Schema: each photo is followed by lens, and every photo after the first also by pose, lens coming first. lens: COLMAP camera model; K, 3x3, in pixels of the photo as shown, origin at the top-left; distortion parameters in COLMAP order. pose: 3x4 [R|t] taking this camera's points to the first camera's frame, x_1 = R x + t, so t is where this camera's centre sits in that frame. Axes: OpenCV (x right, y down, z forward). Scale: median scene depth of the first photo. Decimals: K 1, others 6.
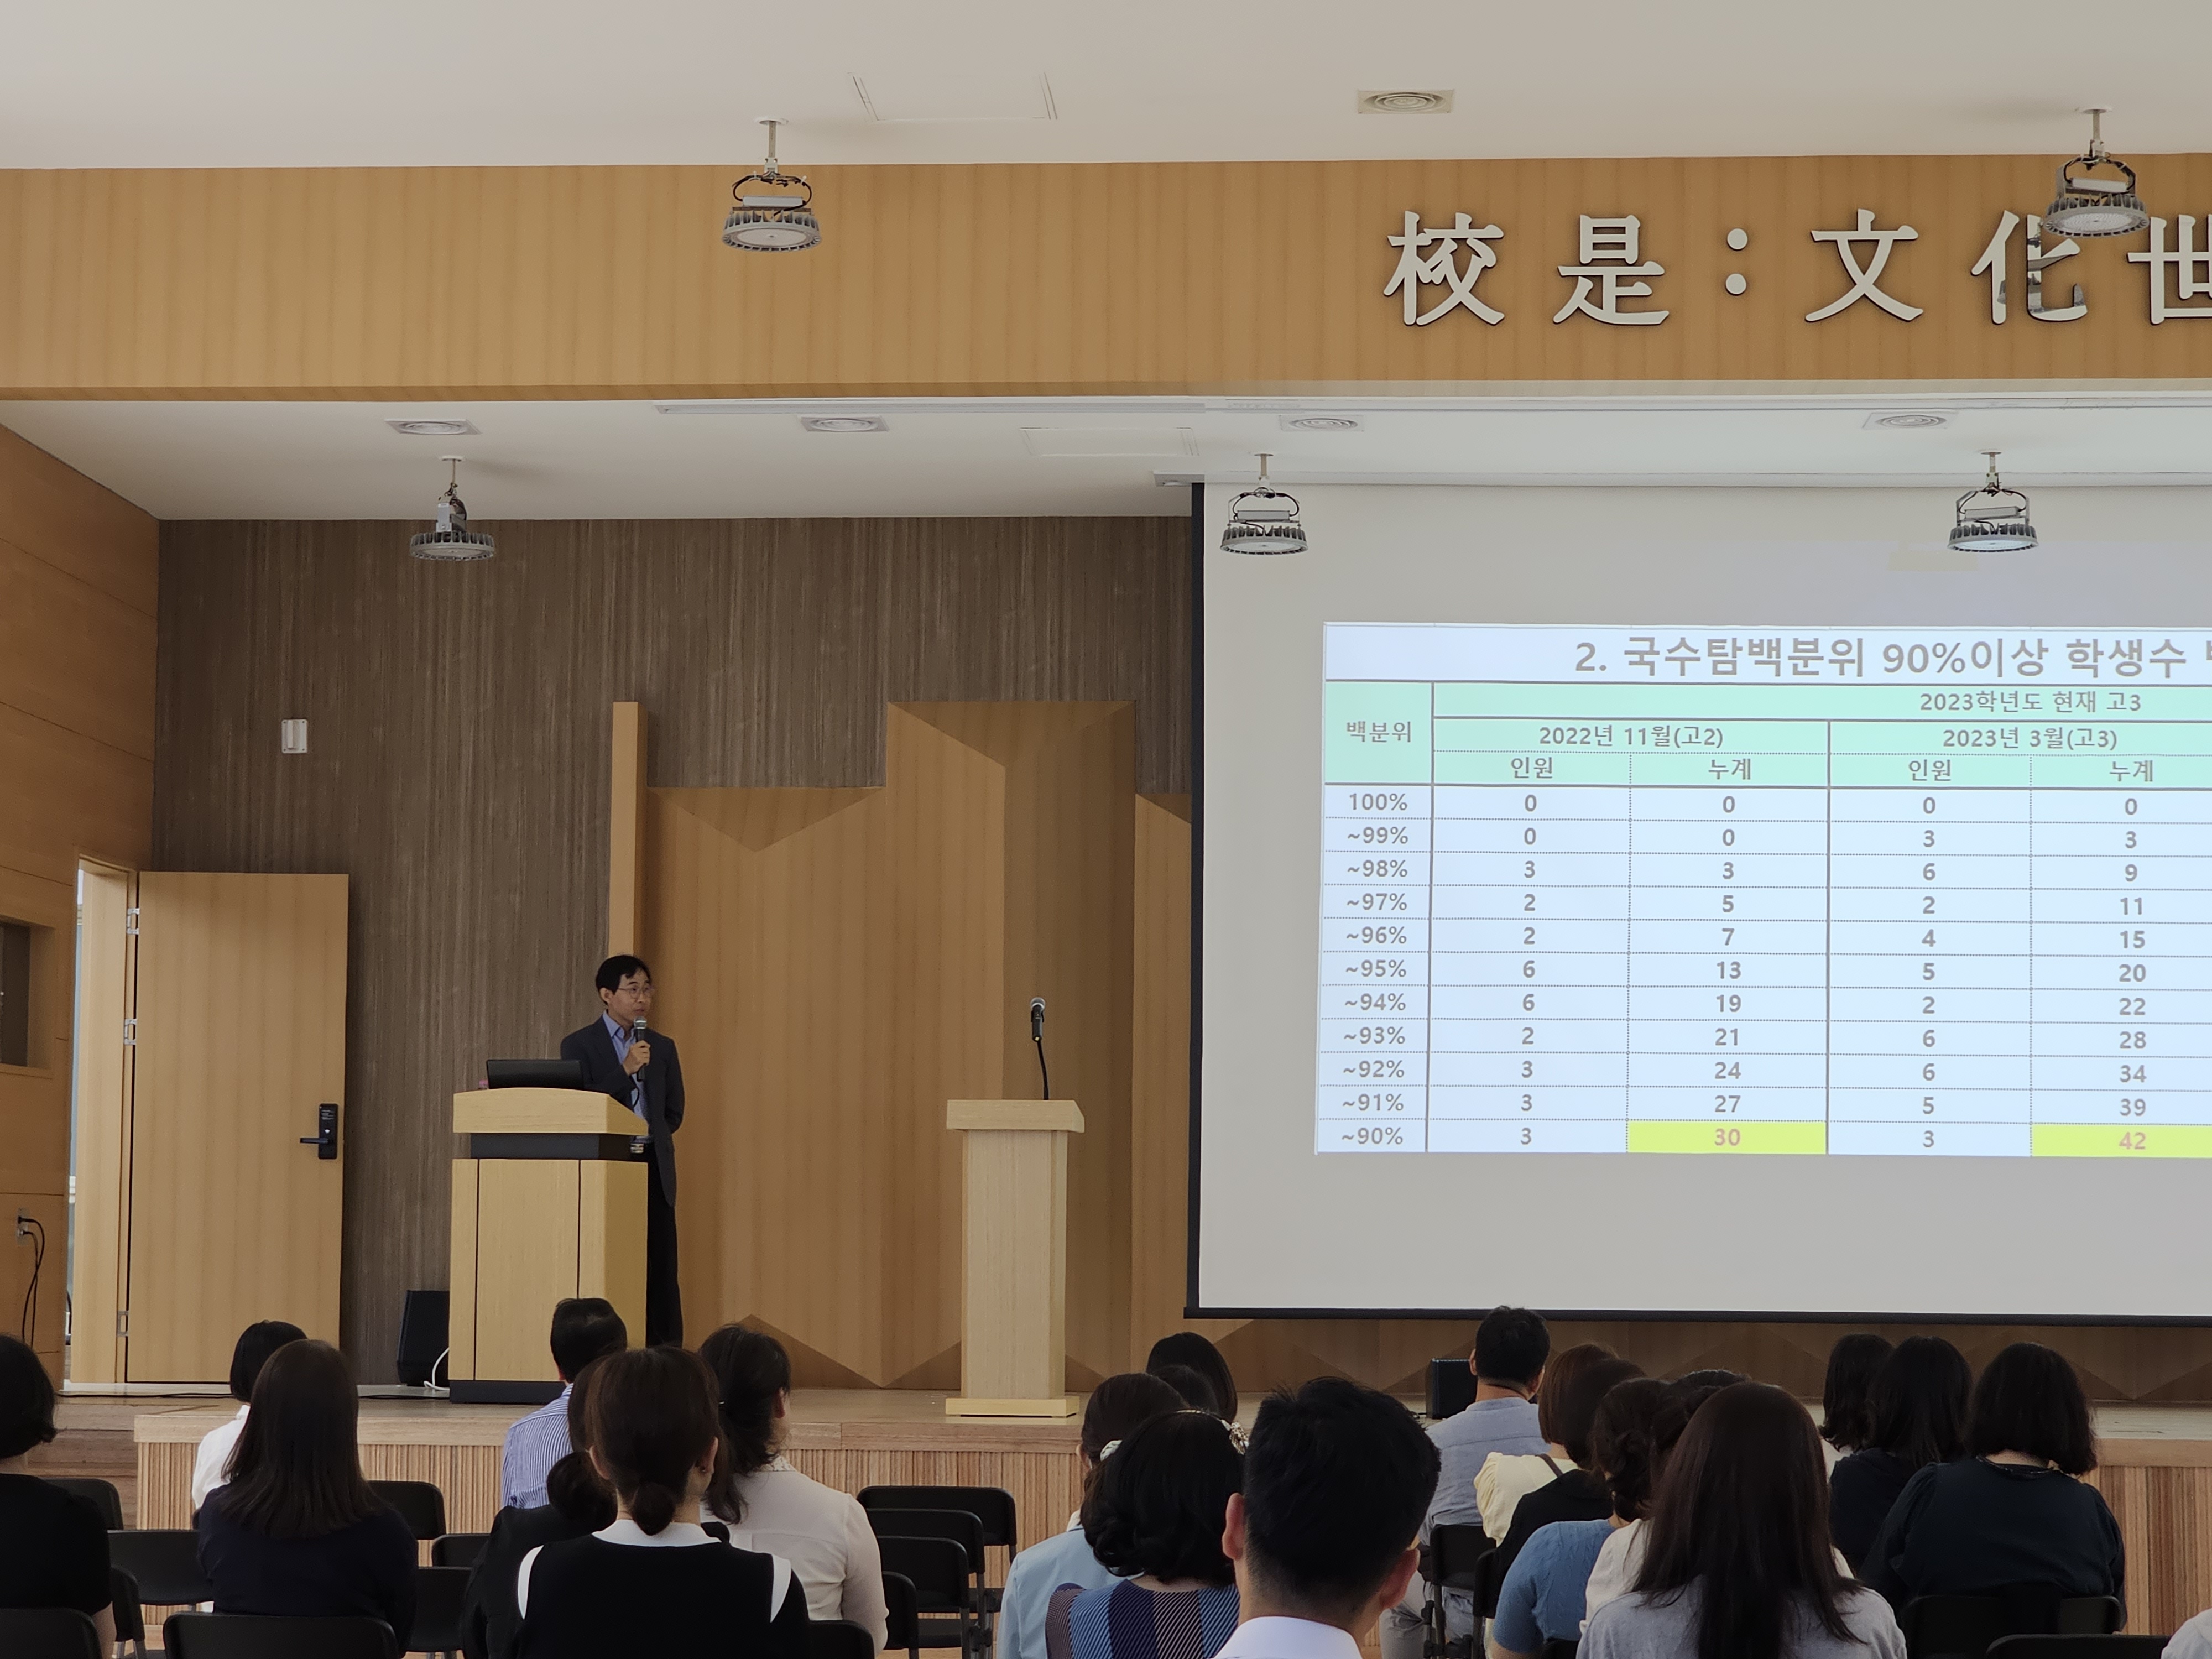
lens RADIAL K [[4554.2, 0, 1058.8], [0, 4554.2, 814.5], [0, 0, 1]] dist [0.032612, 0.000000]
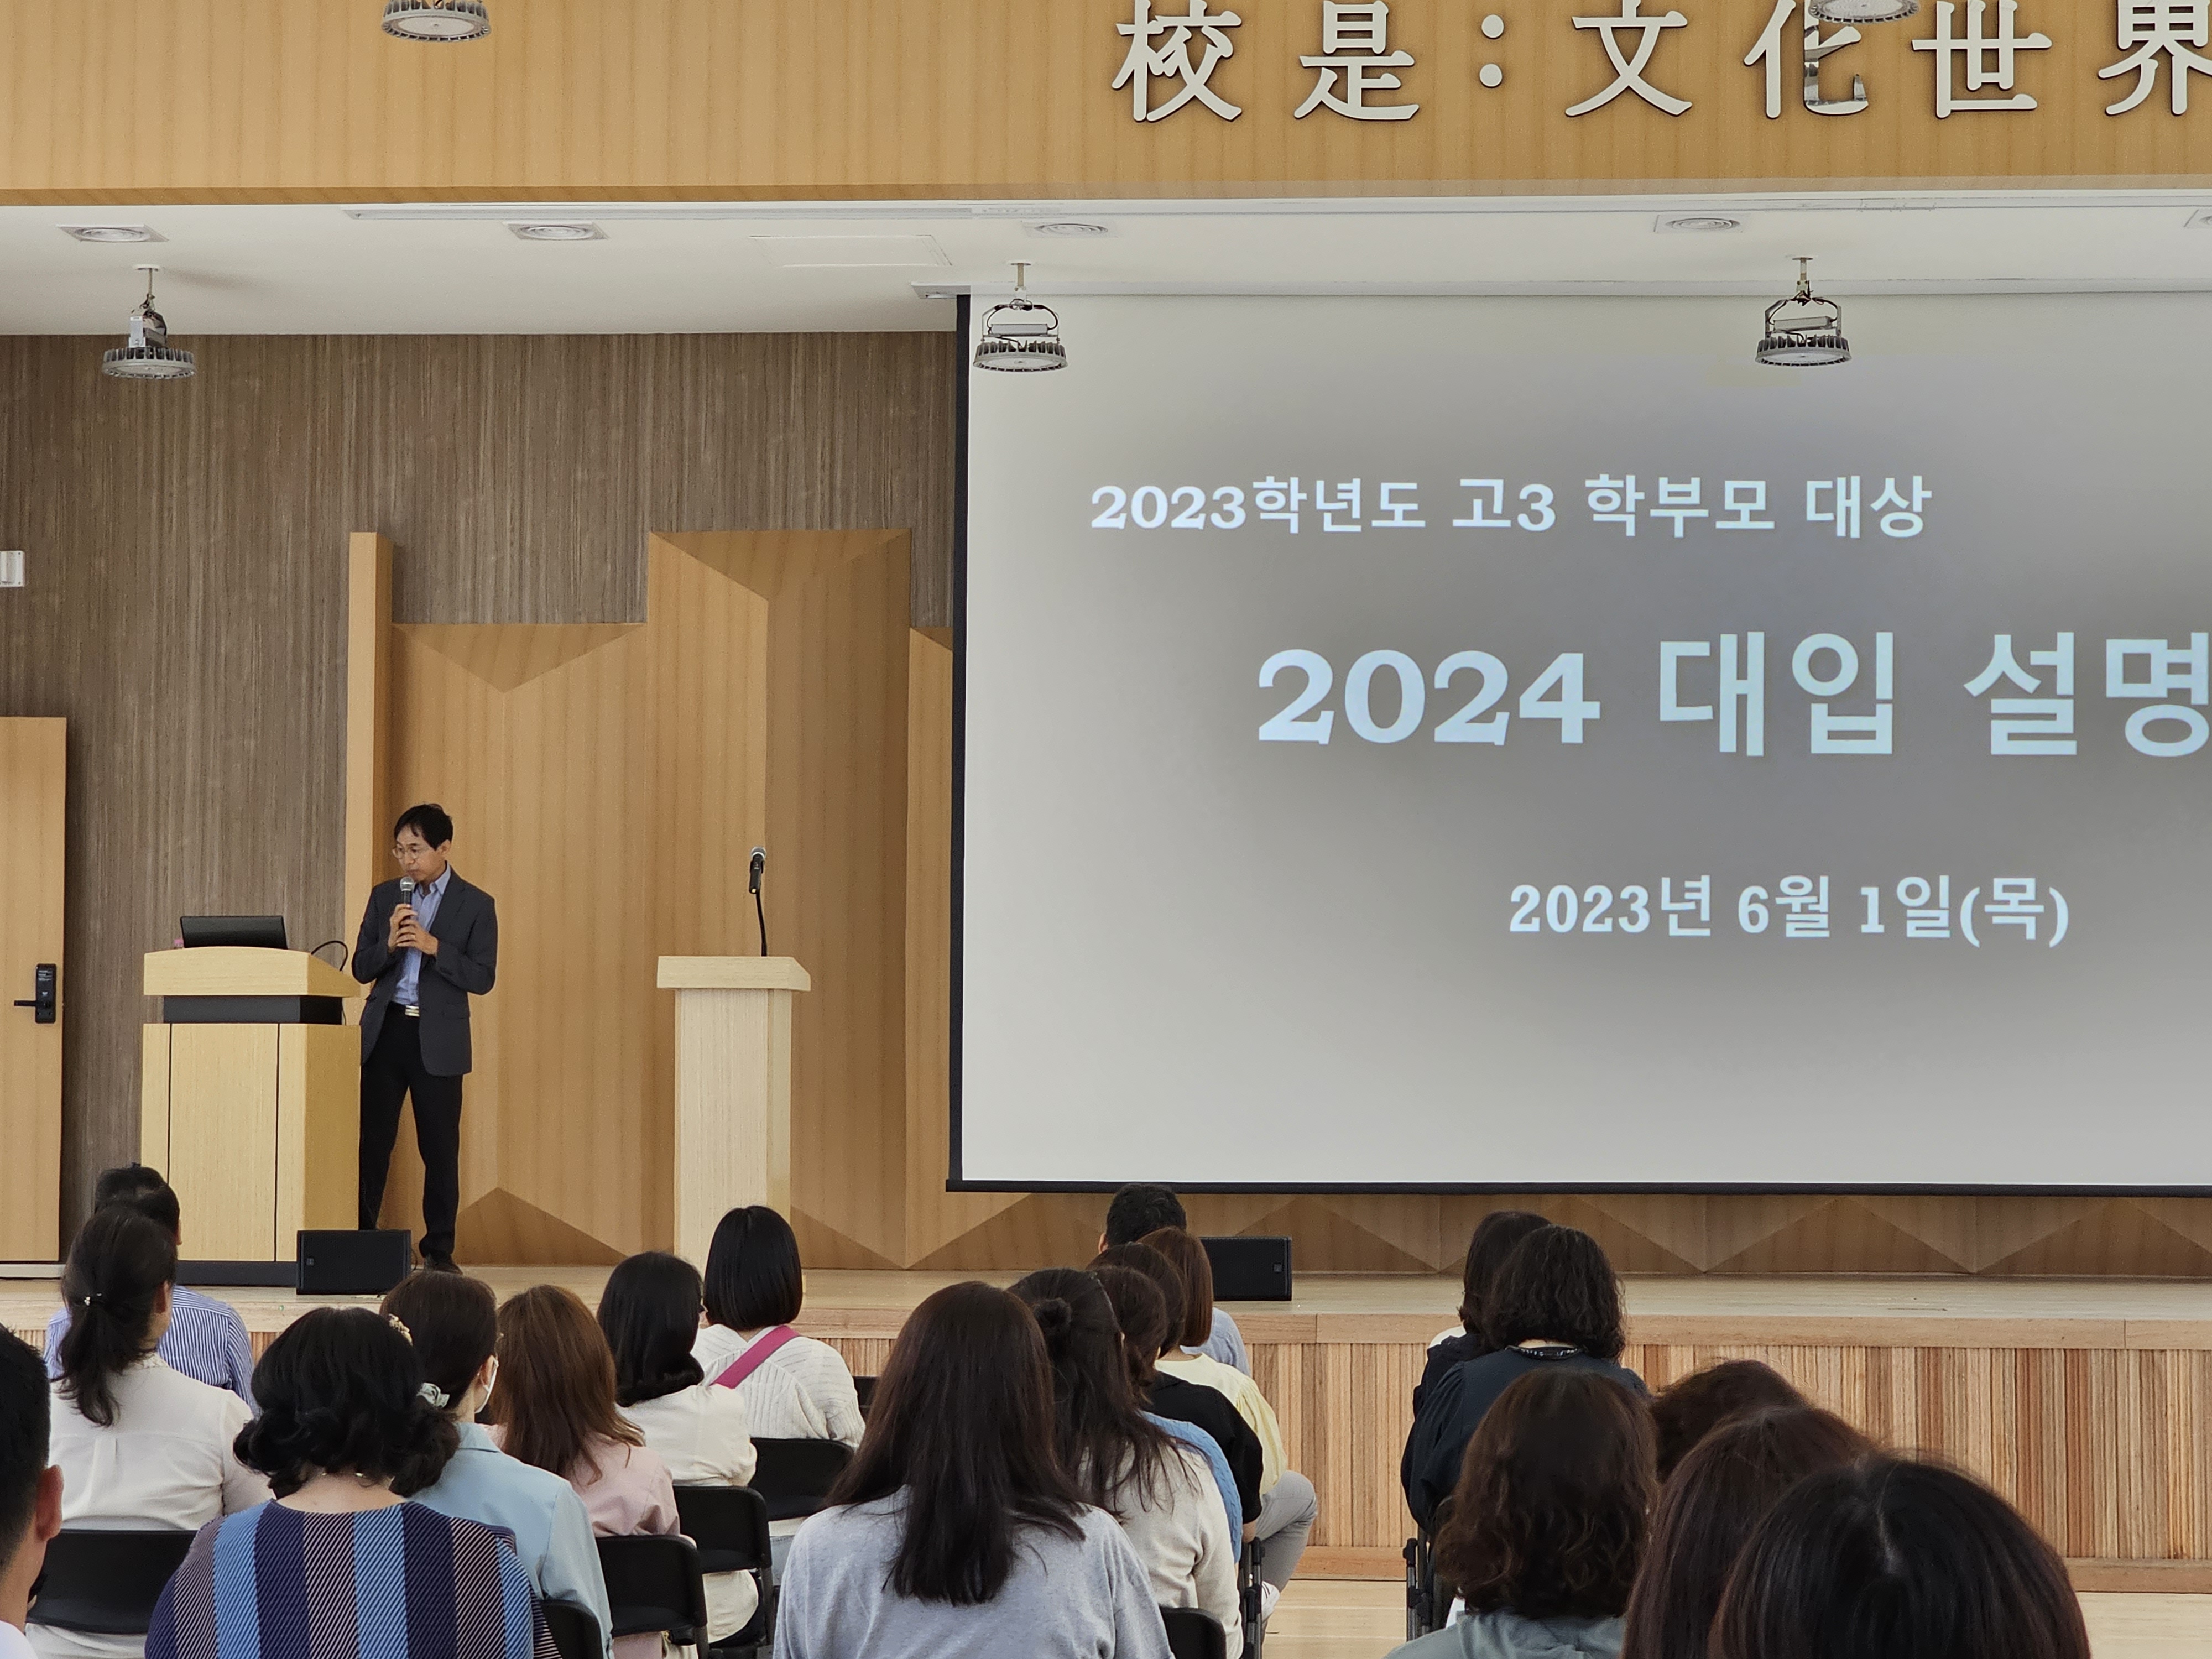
lens RADIAL K [[4817.4, 0, 1151.2], [0, 4817.4, 836.9], [0, 0, 1]] dist [0.056863, 0.000000]
pose [[0.999995, -0.002629, 0.001882, 0.068887], [0.002555, 0.999264, 0.038276, 0.000280], [-0.001982, -0.038271, 0.999265, 0.014553]]
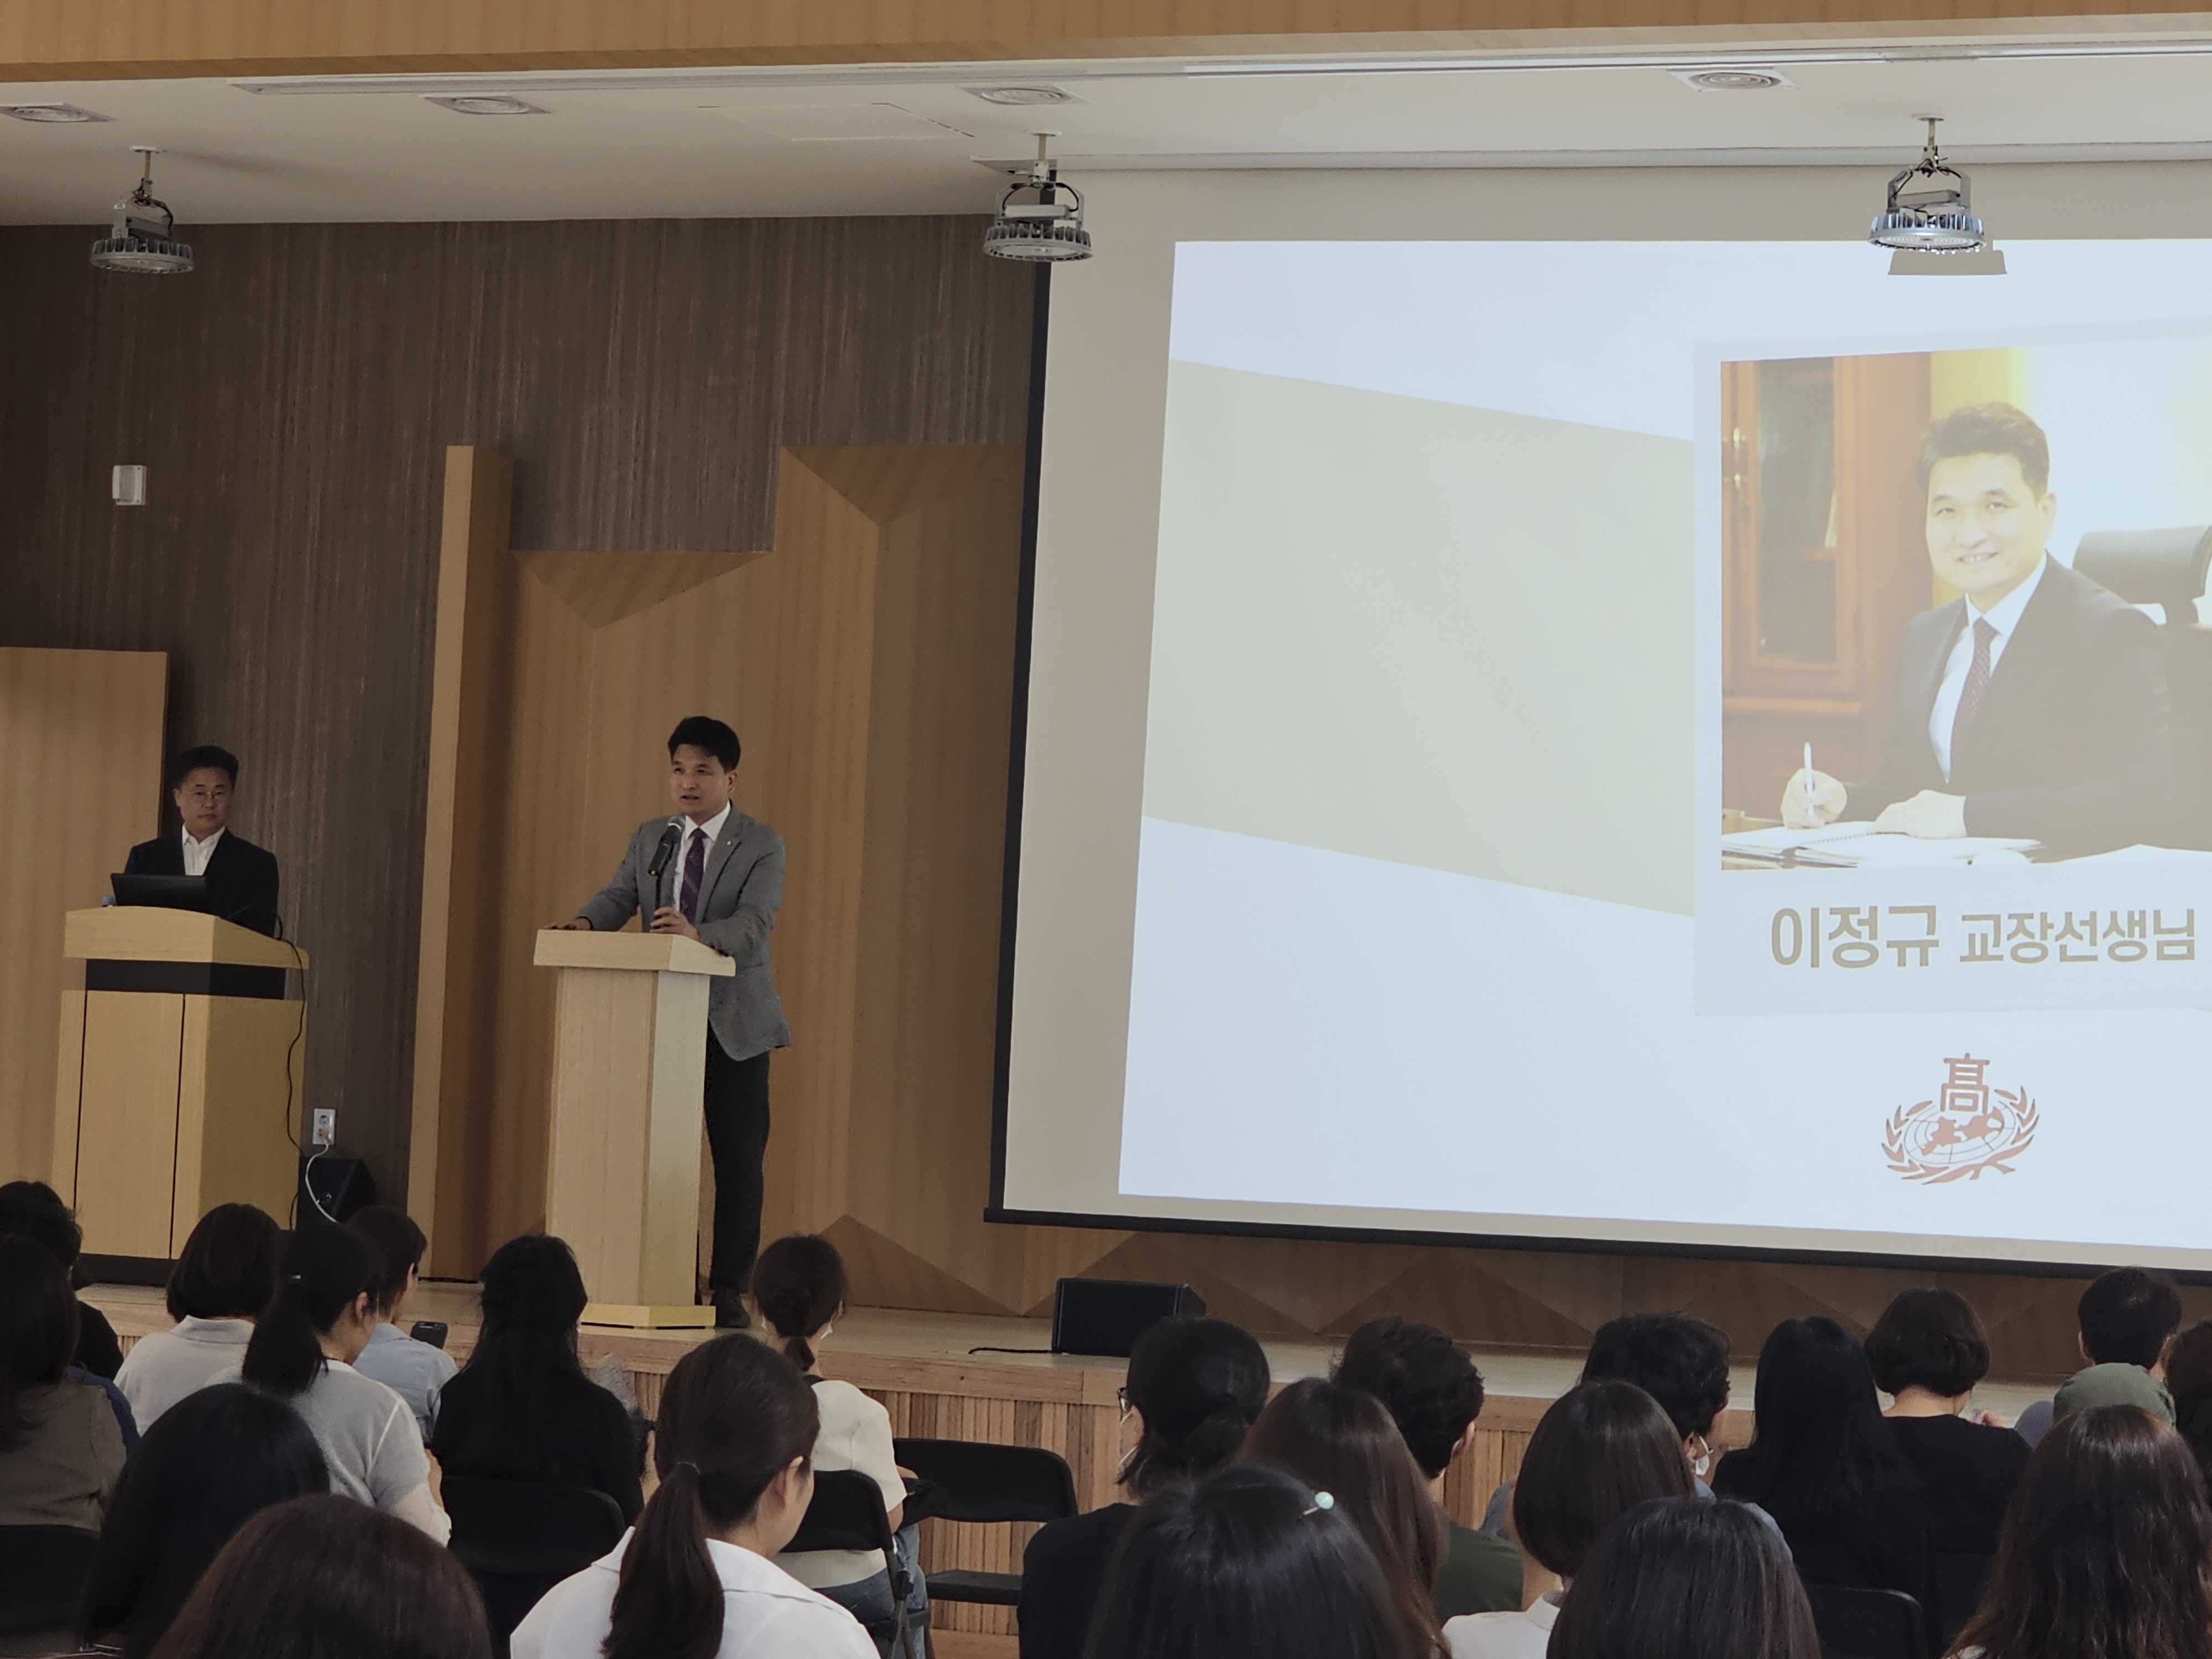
lens RADIAL K [[6139.8, 0, 1110.1], [0, 6139.8, 817.8], [0, 0, 1]] dist [-0.005051, 0.000000]
pose [[0.948054, 0.022331, -0.317325, 0.394778], [-0.011358, 0.999273, 0.036389, 0.000768], [0.317907, -0.030895, 0.947619, -0.008456]]
